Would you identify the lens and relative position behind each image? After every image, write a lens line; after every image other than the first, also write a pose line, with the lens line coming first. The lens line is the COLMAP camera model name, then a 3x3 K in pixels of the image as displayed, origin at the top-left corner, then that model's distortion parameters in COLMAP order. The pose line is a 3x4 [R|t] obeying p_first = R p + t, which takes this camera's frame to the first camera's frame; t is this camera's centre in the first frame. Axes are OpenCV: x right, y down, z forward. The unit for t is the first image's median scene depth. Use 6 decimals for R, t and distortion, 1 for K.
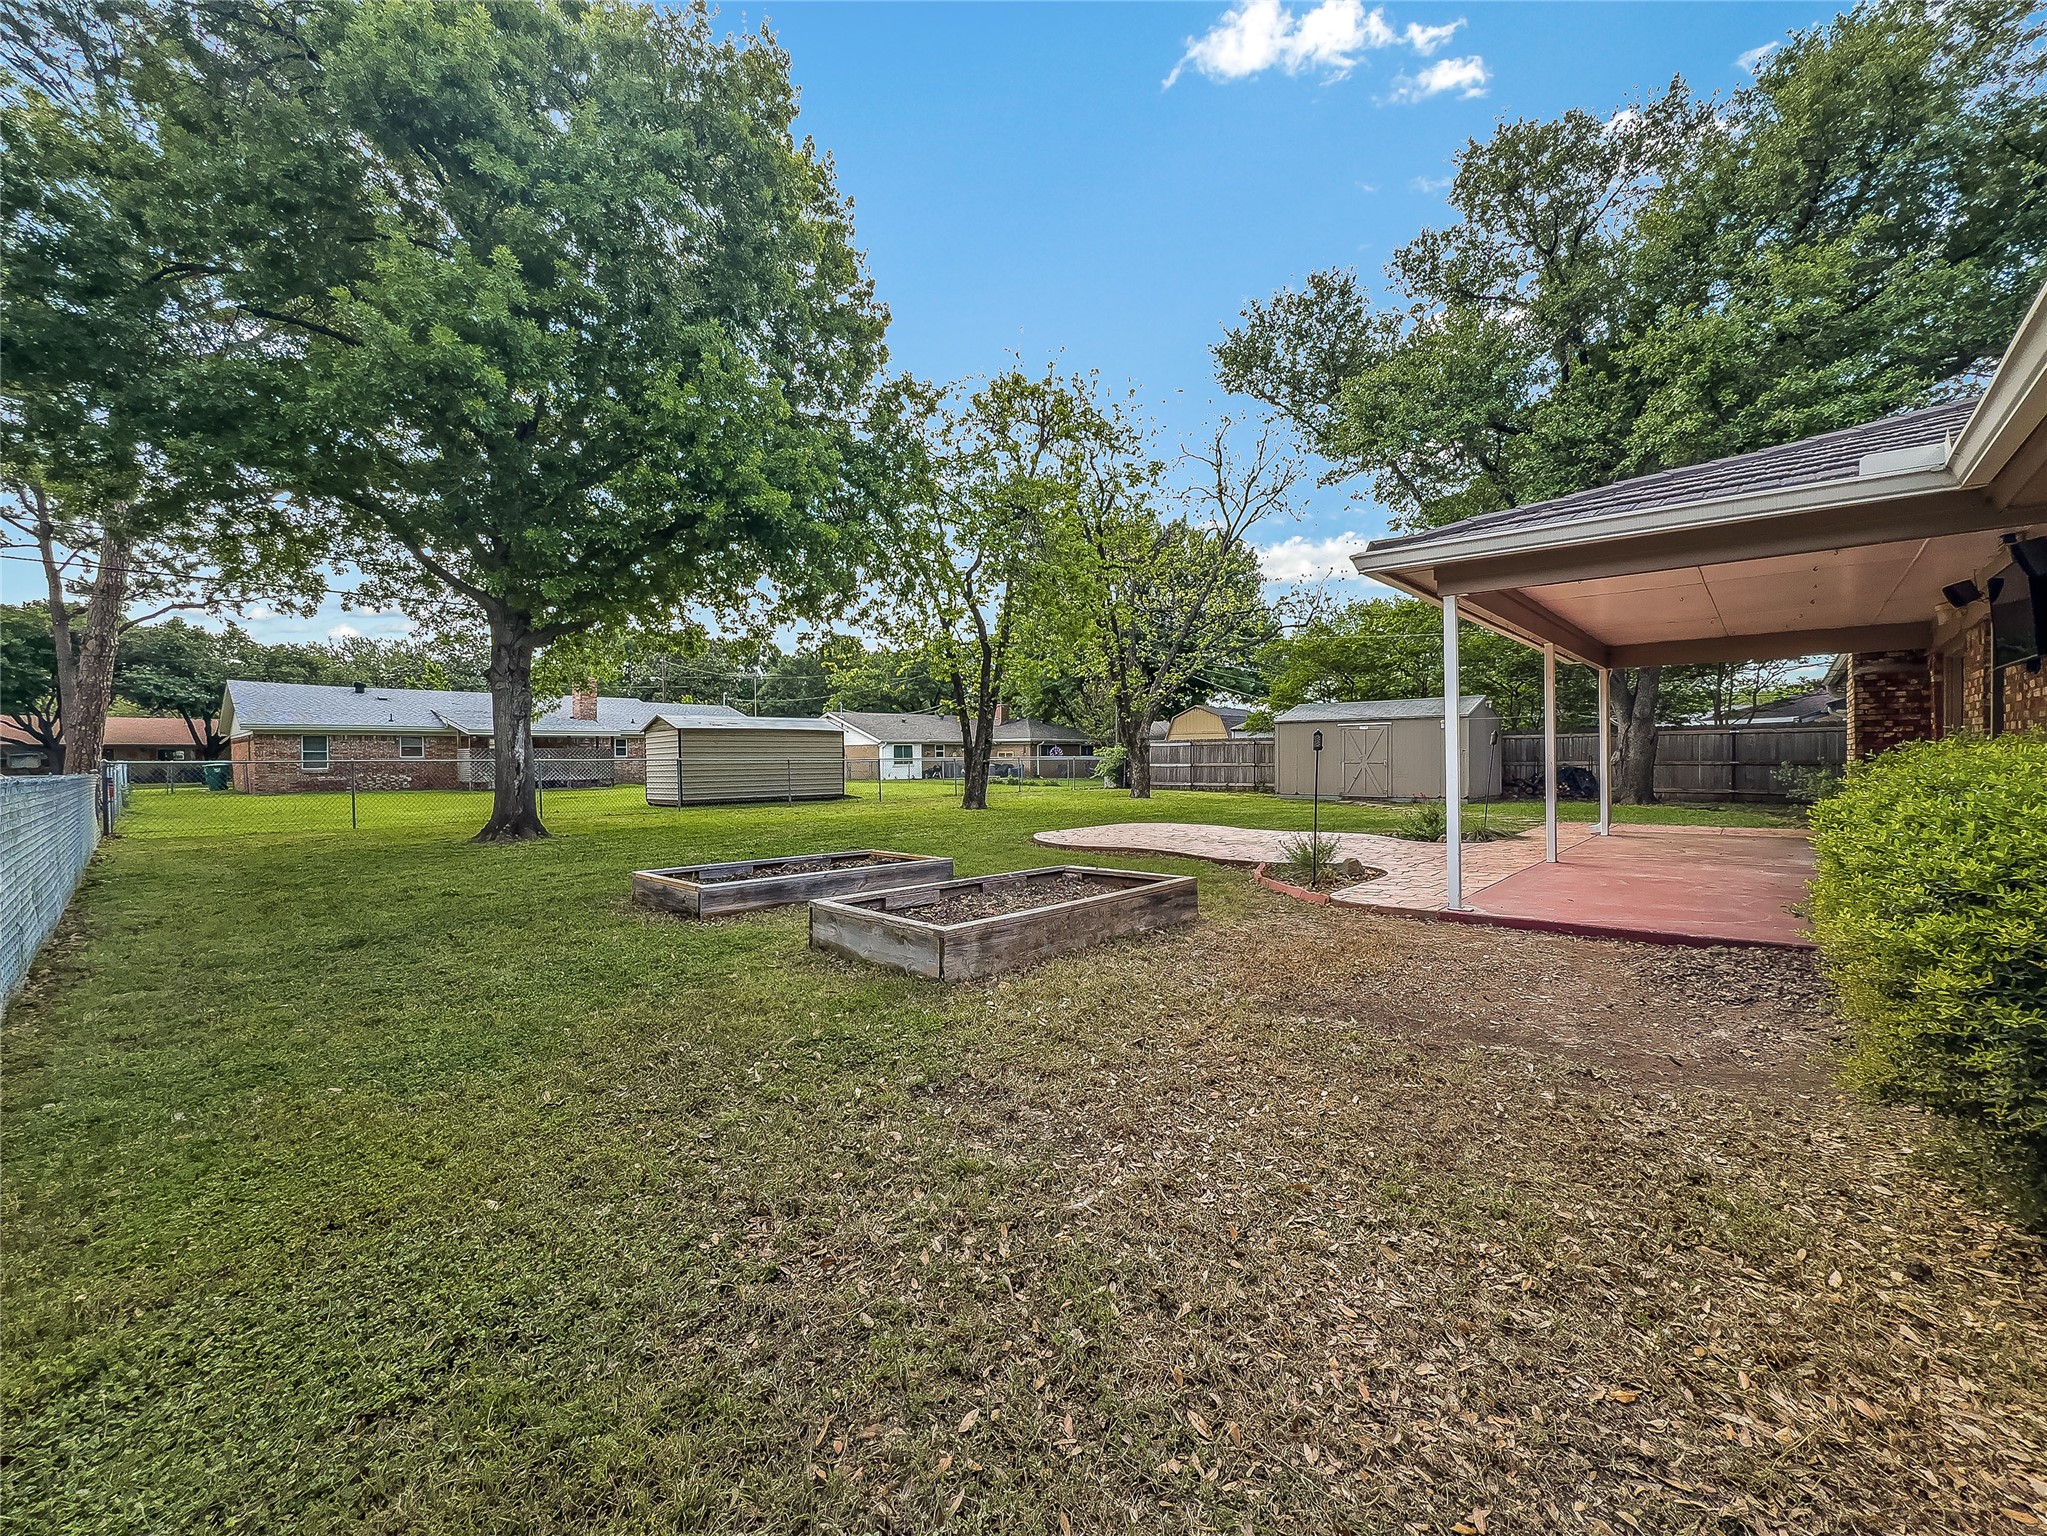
lens RADIAL K [[825.9, 0, 1019.6], [0, 825.9, 765.2], [0, 0, 1]] dist [0.003429, 0.000116]
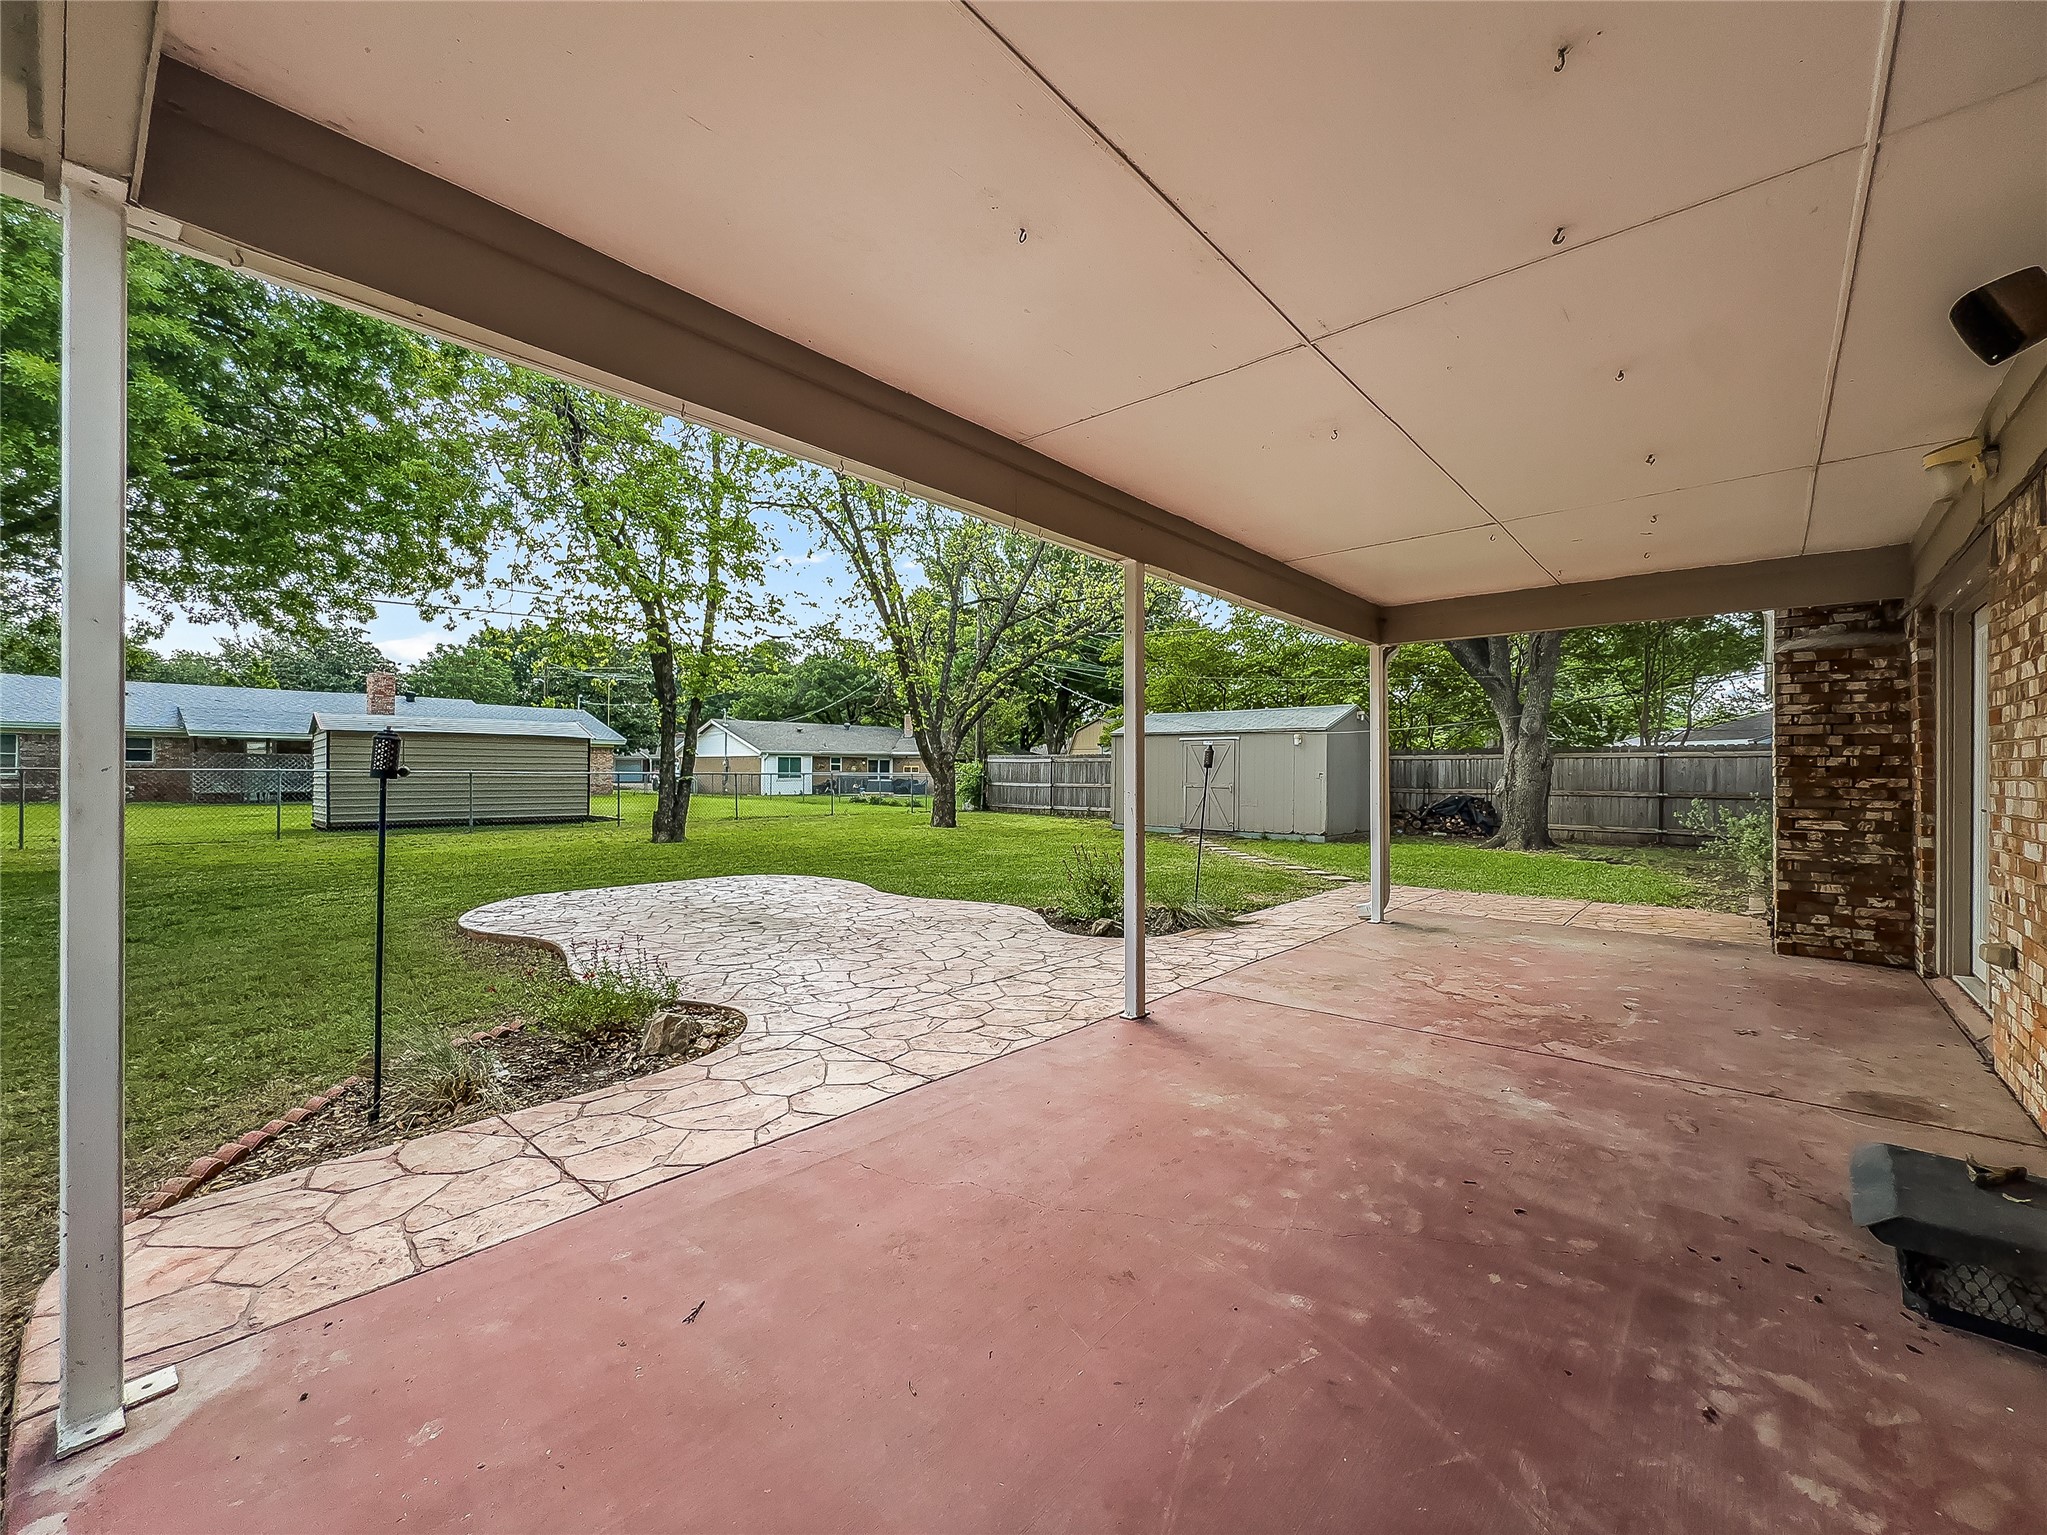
lens RADIAL K [[825.9, 0, 1028.3], [0, 825.9, 769.9], [0, 0, 1]] dist [0.003429, 0.000116]
pose [[0.999743, 0.014677, 0.017264, 0.223041], [-0.014473, 0.999825, -0.011876, -0.007413], [-0.017435, 0.011623, 0.999780, 0.203766]]
